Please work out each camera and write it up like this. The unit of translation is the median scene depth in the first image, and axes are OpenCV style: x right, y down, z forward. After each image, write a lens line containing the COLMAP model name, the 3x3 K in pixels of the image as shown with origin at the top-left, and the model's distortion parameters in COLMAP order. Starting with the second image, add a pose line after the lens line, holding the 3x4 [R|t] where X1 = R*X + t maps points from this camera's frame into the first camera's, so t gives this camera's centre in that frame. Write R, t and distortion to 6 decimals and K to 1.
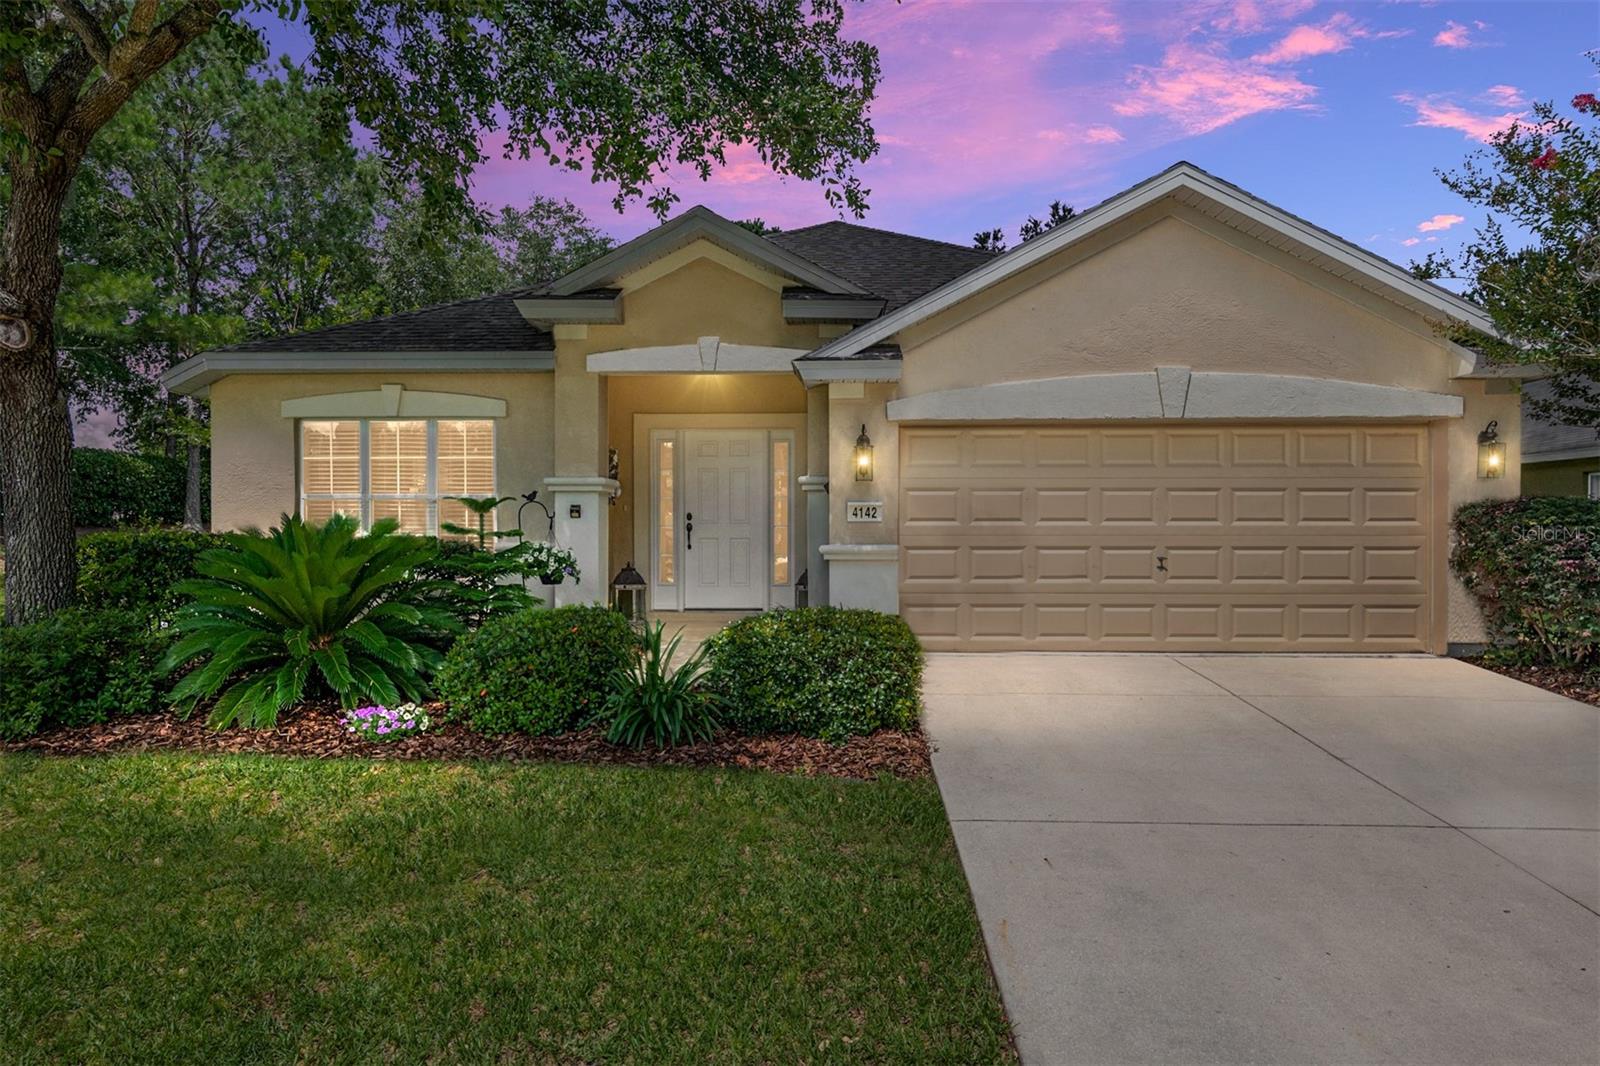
lens RADIAL K [[1132.1, 0, 797.4], [0, 1132.1, 536.1], [0, 0, 1]] dist [0.009949, 0.001345]
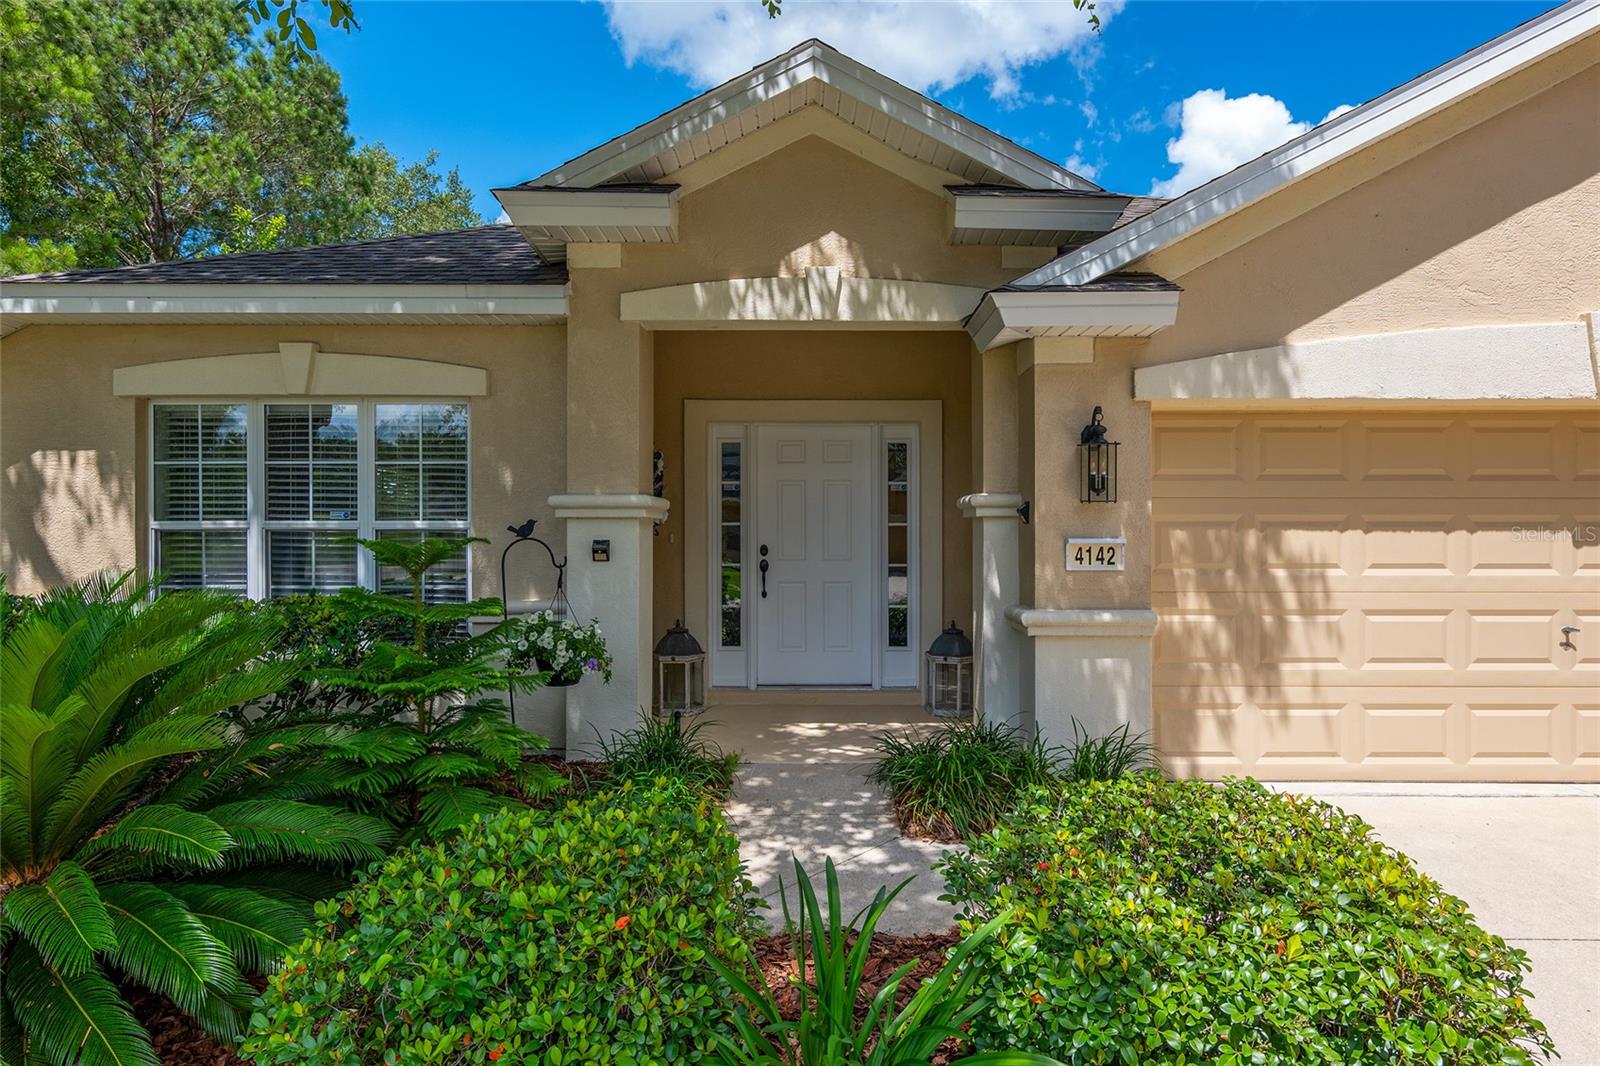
lens RADIAL K [[908.3, 0, 804.2], [0, 908.3, 534.3], [0, 0, 1]] dist [0.001293, -0.000077]
pose [[0.999036, 0.000160, 0.043895, -0.111930], [-0.000116, 0.999999, -0.001009, -0.031156], [-0.043895, 0.001003, 0.999036, 0.523702]]
